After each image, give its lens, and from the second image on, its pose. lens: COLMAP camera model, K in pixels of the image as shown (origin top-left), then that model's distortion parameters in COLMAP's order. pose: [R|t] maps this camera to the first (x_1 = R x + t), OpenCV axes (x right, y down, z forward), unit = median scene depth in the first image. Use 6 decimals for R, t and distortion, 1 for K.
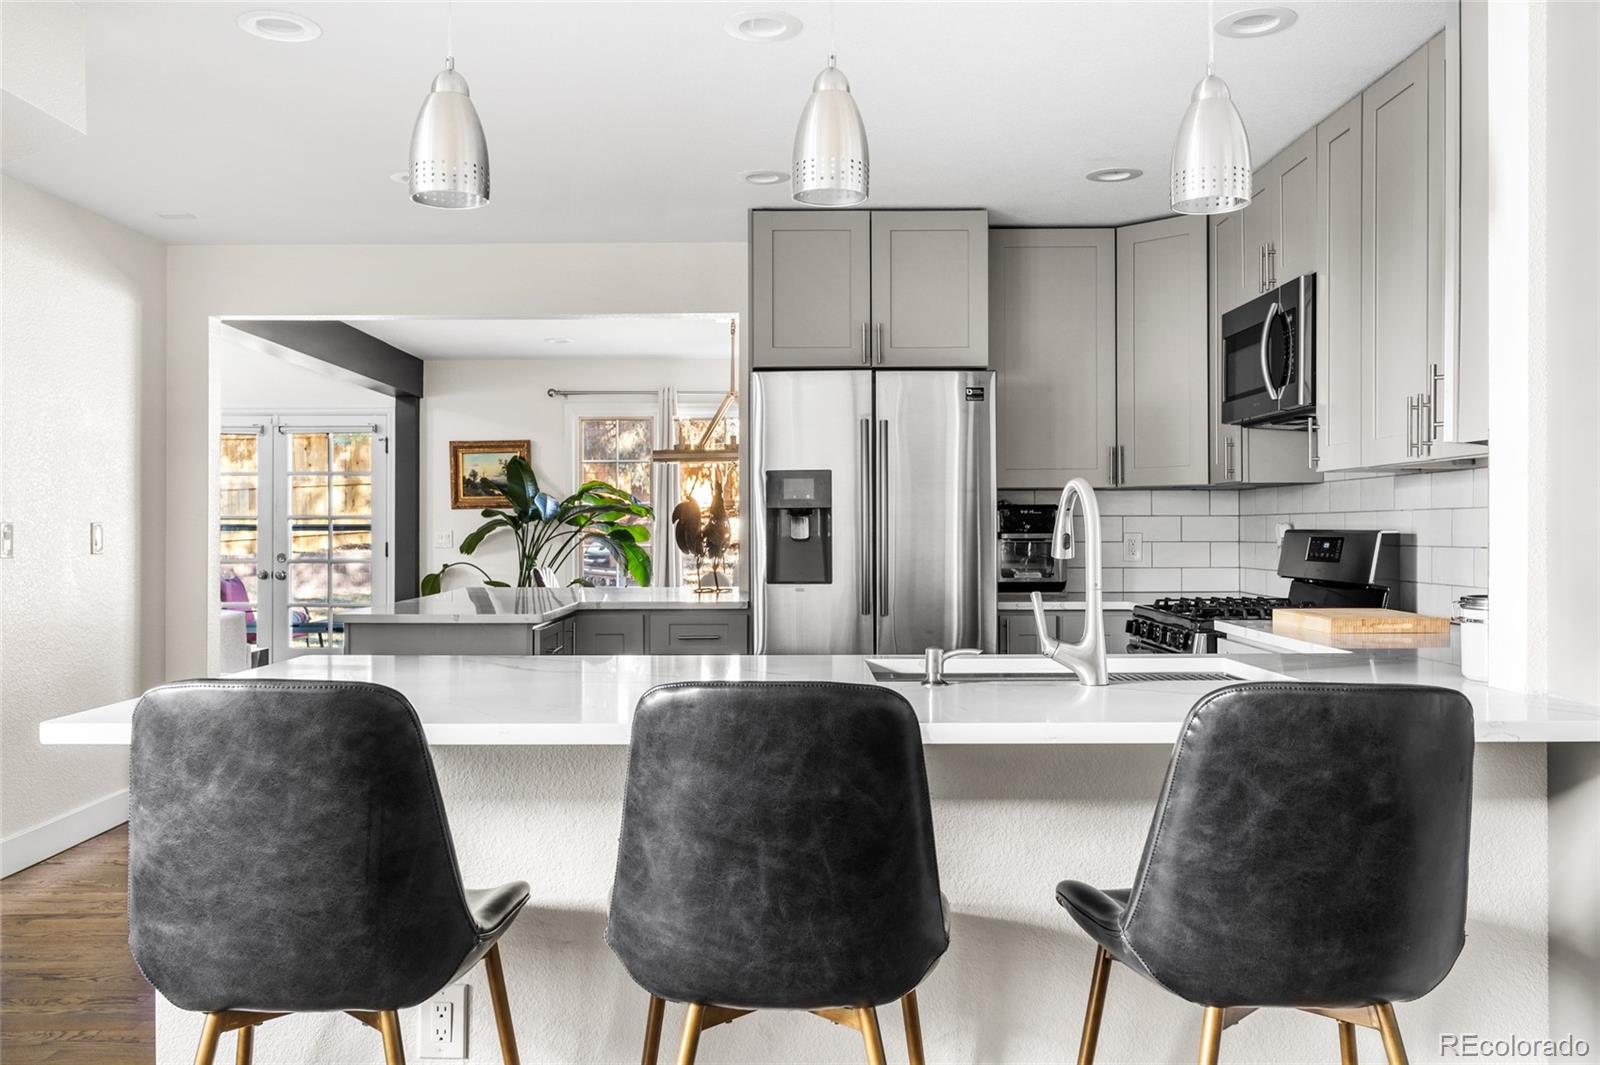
lens RADIAL K [[1307.8, 0, 800.0], [0, 1307.8, 532.5], [0, 0, 1]] dist [-0.003477, 0.000934]
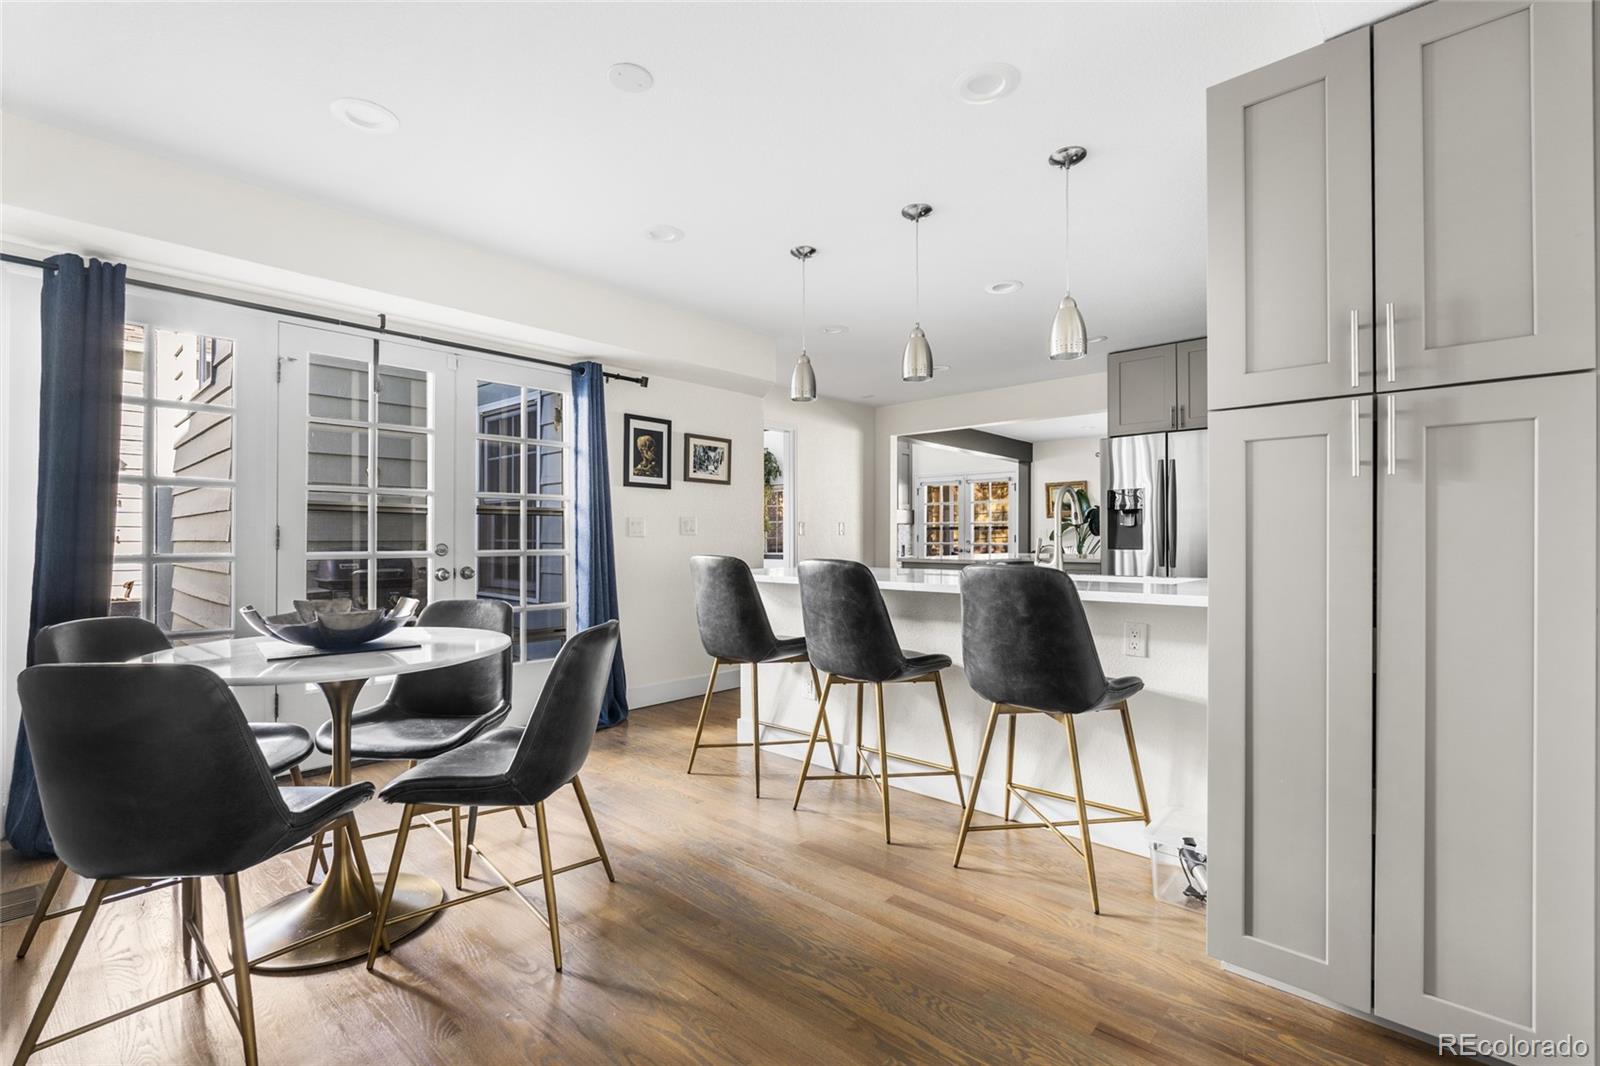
lens RADIAL K [[712.8, 0, 800.0], [0, 712.8, 533.0], [0, 0, 1]] dist [-0.002505, -0.000433]
pose [[0.740828, -0.003137, -0.671687, 0.180843], [-0.001147, 0.999982, -0.005936, 0.011722], [0.671694, 0.005169, 0.740811, -0.039582]]
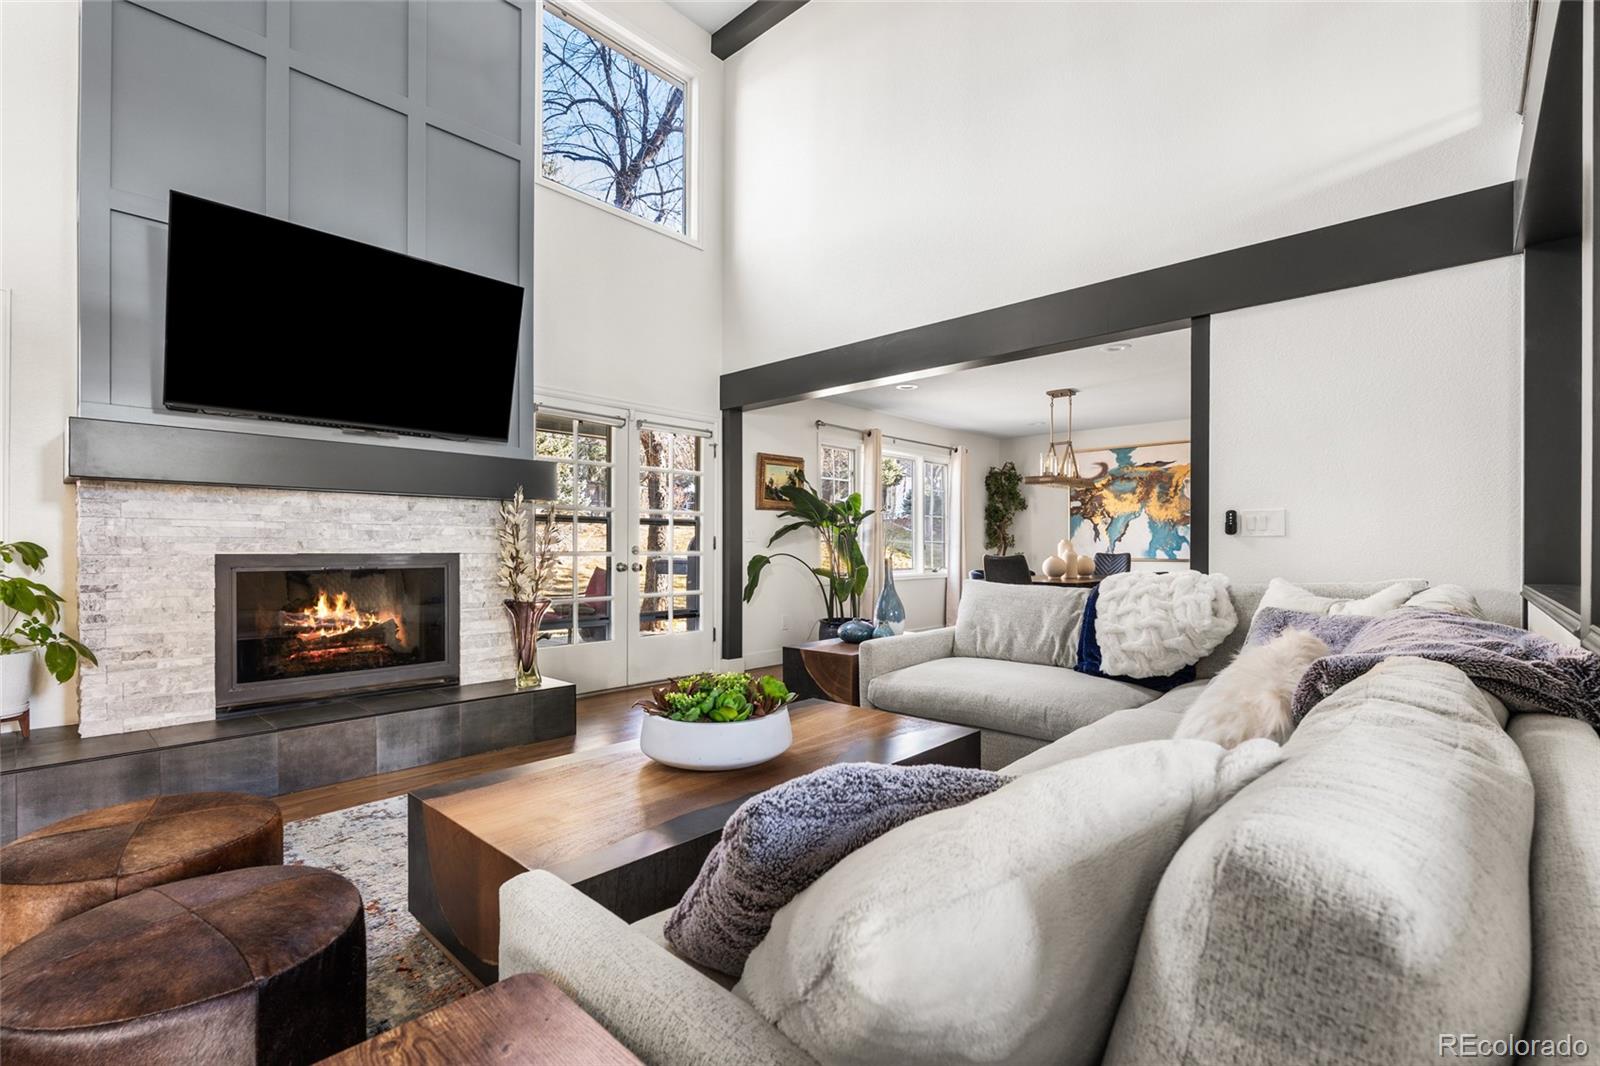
lens RADIAL K [[720.9, 0, 796.3], [0, 720.9, 546.4], [0, 0, 1]] dist [-0.002173, -0.000273]
pose [[0.682848, 0.003973, 0.730549, -0.738299], [-0.004200, 0.999990, -0.001512, 0.017181], [-0.730548, -0.002036, 0.682858, 0.532457]]
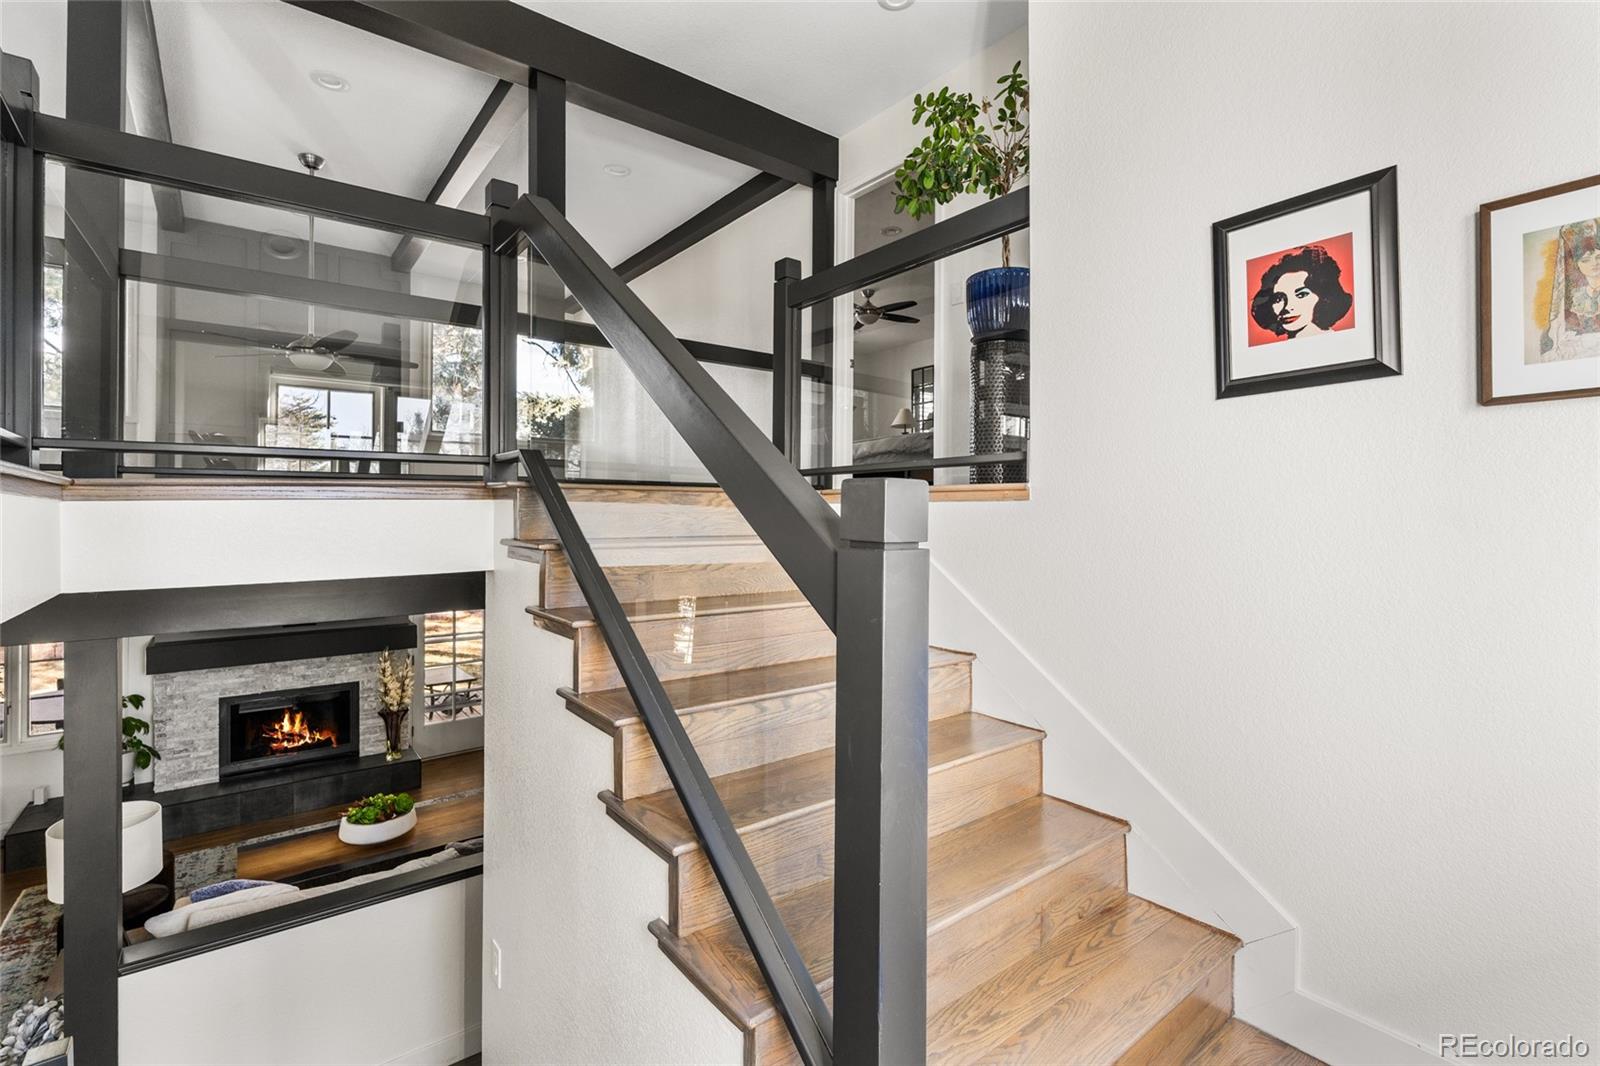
lens RADIAL K [[728.2, 0, 793.2], [0, 728.2, 511.5], [0, 0, 1]] dist [-0.002655, -0.000453]
pose [[0.795133, 0.006536, 0.606400, -0.661548], [-0.003575, 0.999975, -0.006090, -0.154869], [-0.606425, 0.002674, 0.795136, 0.088728]]
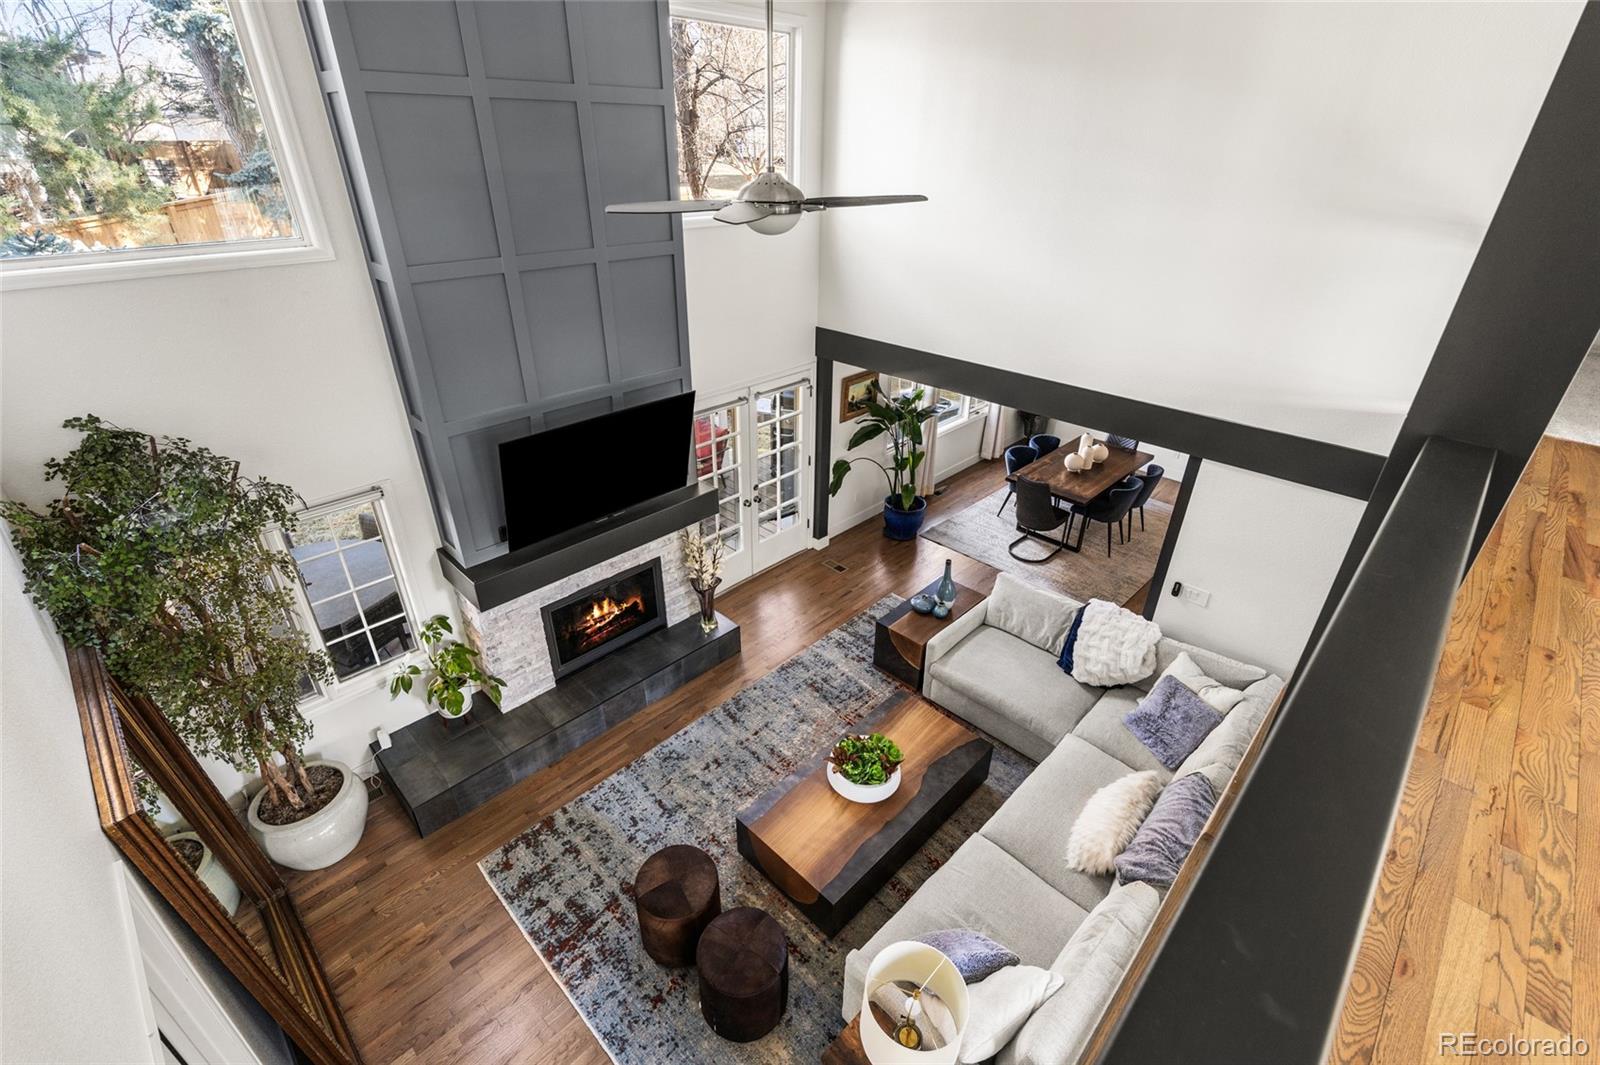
lens RADIAL K [[712.8, 0, 800.0], [0, 712.8, 532.5], [0, 0, 1]] dist [-0.002505, -0.000433]
pose [[0.702728, -0.339084, 0.625456, -0.864071], [-0.011331, 0.873672, 0.486384, -0.309064], [-0.711368, -0.348883, 0.610112, 0.505414]]
